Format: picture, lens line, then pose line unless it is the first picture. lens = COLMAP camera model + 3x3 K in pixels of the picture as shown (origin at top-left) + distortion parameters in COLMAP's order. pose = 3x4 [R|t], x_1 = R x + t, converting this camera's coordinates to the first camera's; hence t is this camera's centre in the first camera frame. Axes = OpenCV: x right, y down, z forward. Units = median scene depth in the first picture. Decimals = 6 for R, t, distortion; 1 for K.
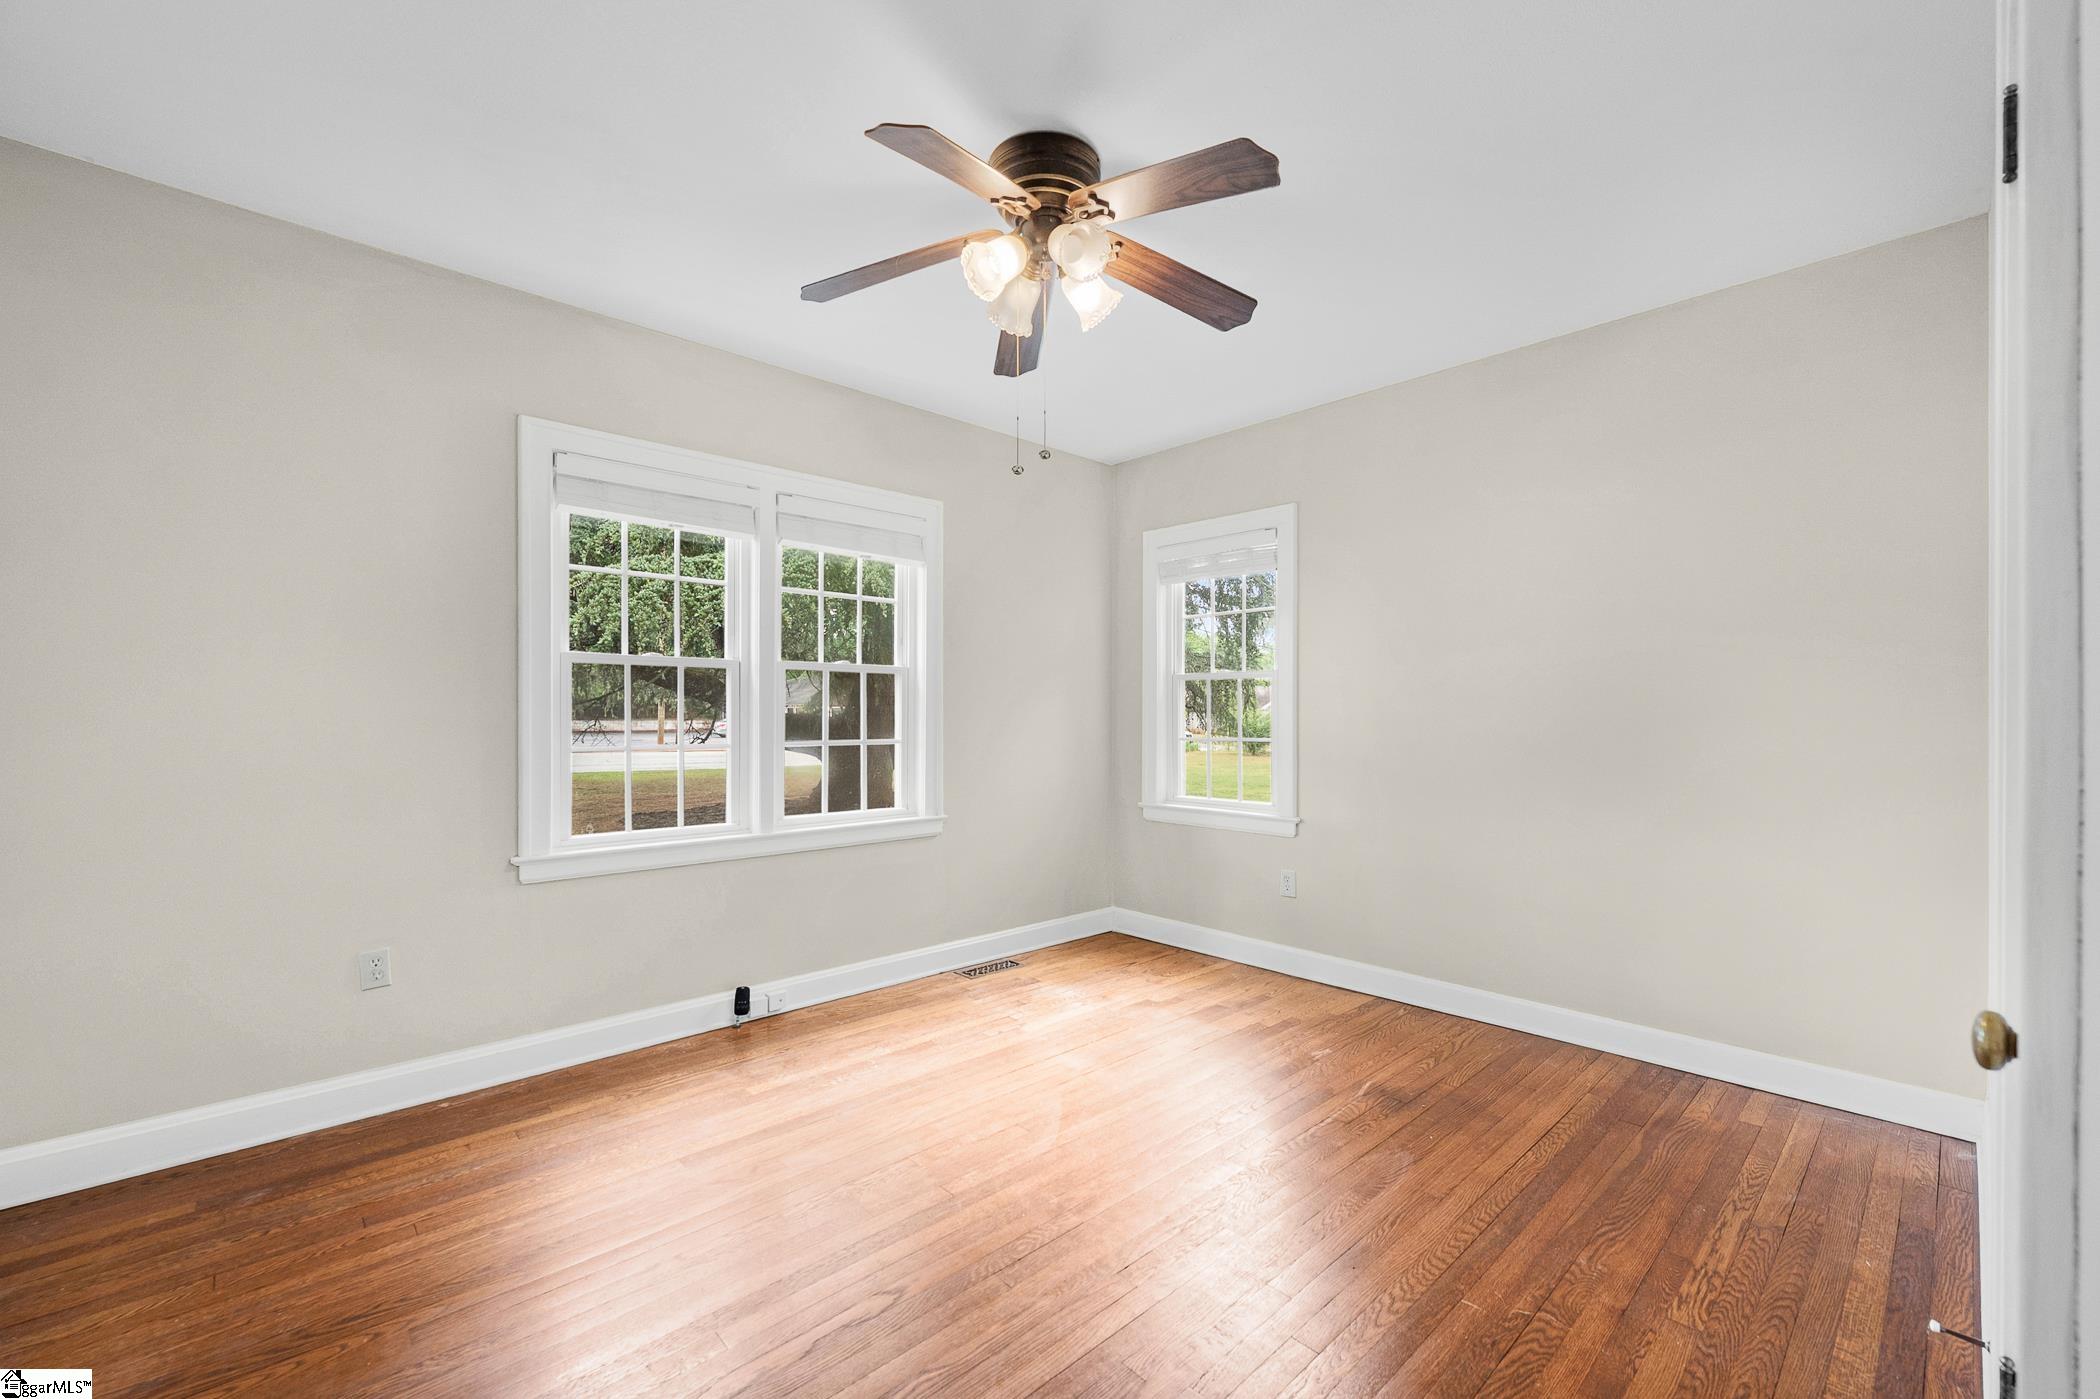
lens RADIAL K [[874.3, 0, 1050.0], [0, 874.3, 699.5], [0, 0, 1]] dist [0.004729, -0.000061]
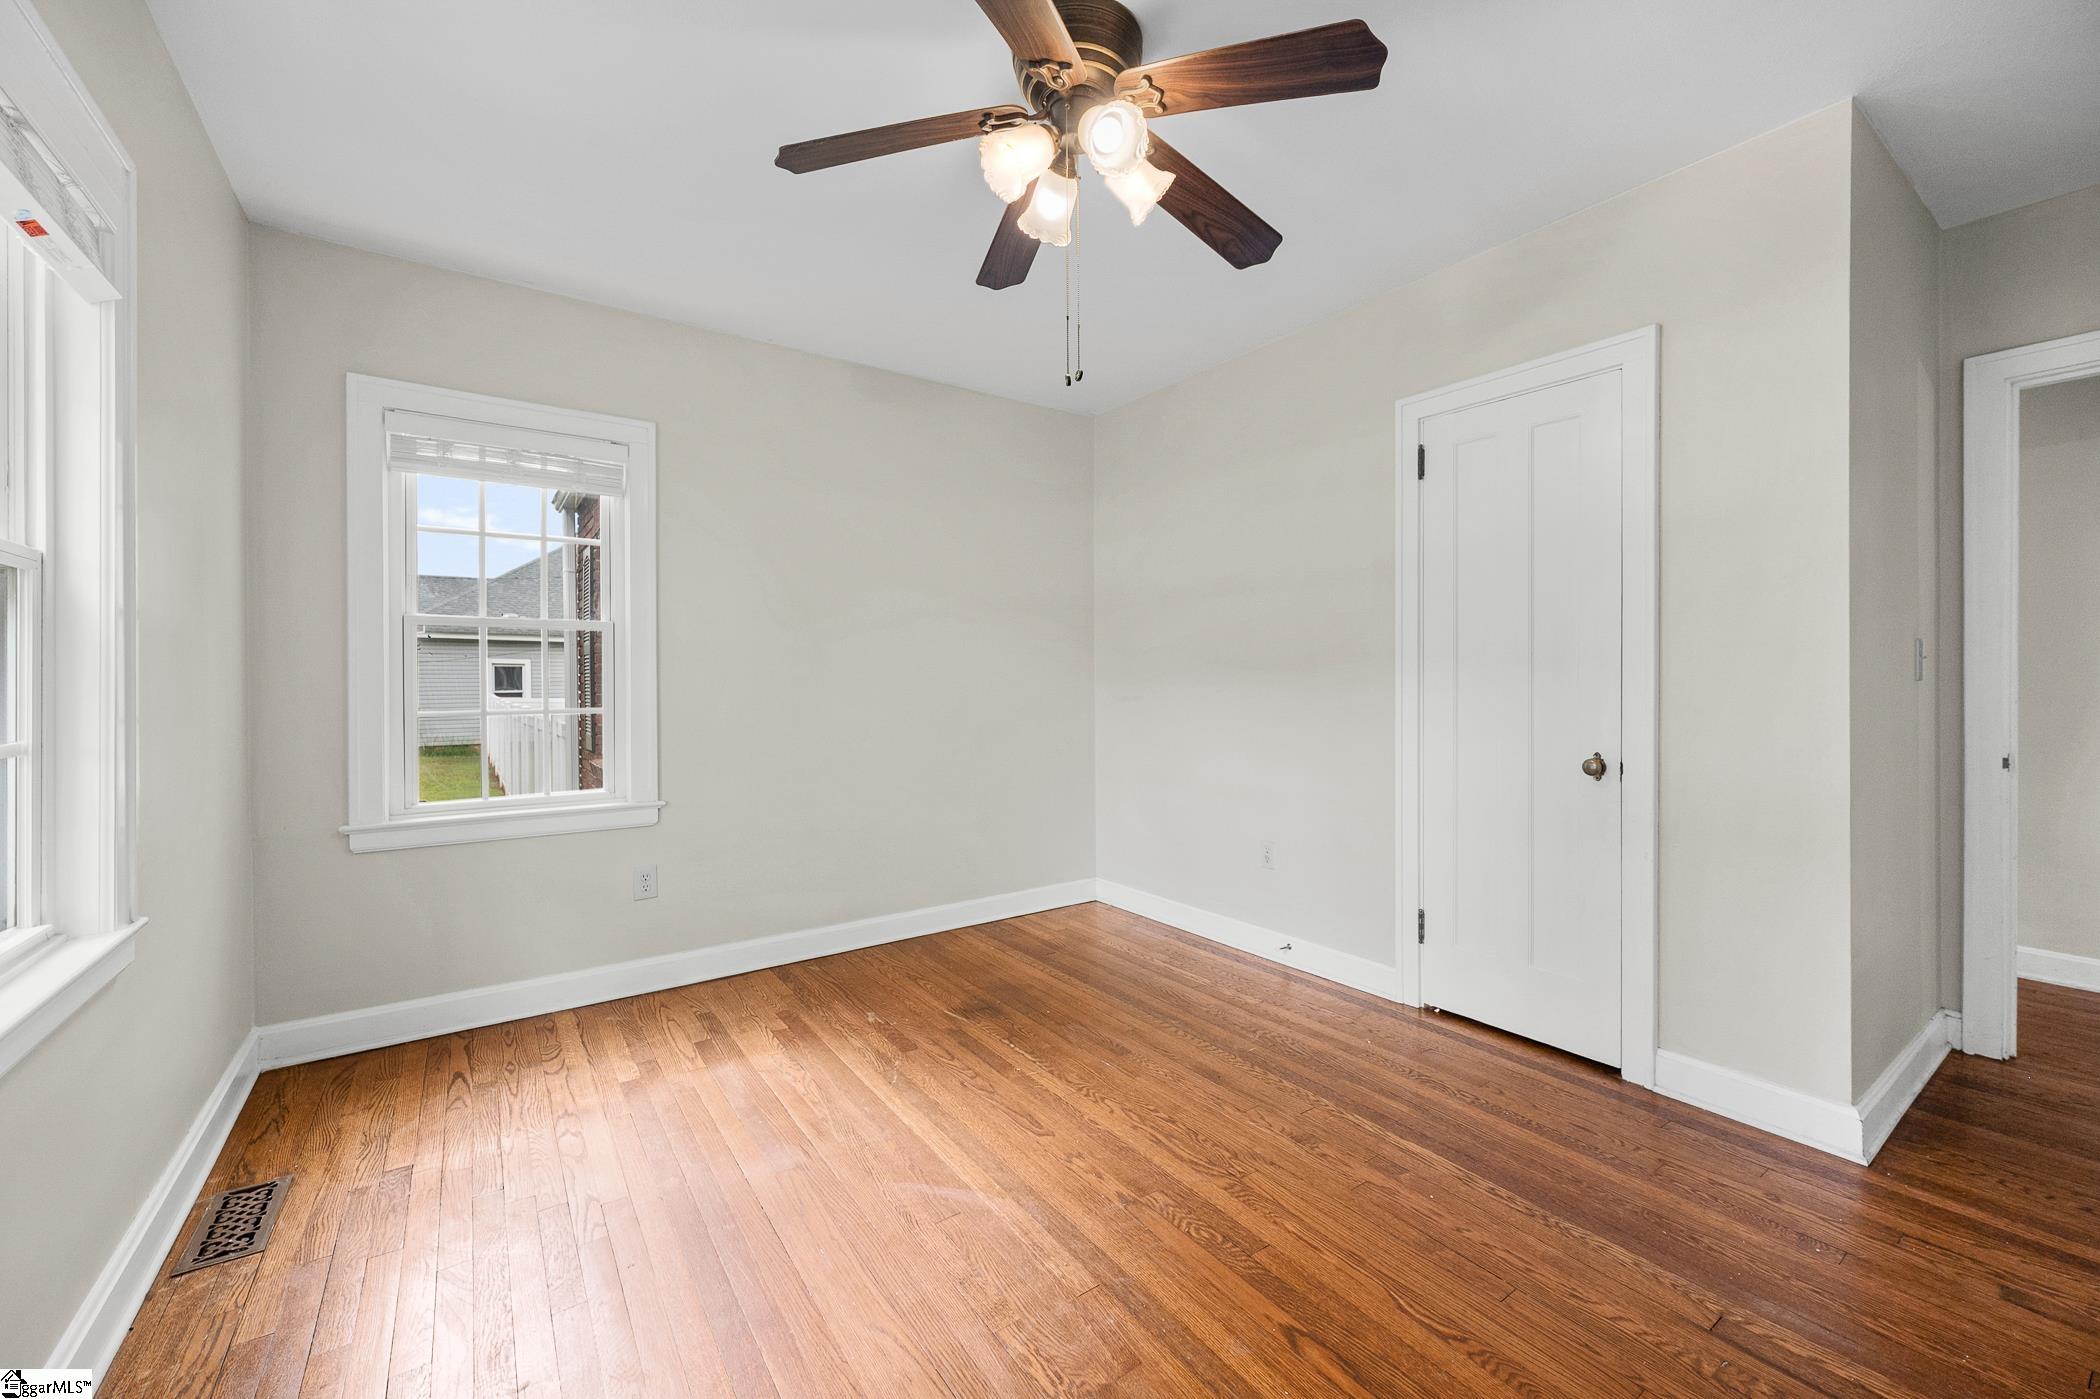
lens RADIAL K [[874.3, 0, 1050.0], [0, 874.3, 699.5], [0, 0, 1]] dist [0.004729, -0.000061]
pose [[0.106786, -0.027355, 0.993906, -0.569801], [-0.012744, 0.999502, 0.028878, 0.013112], [-0.994200, -0.015750, 0.106384, 0.626973]]
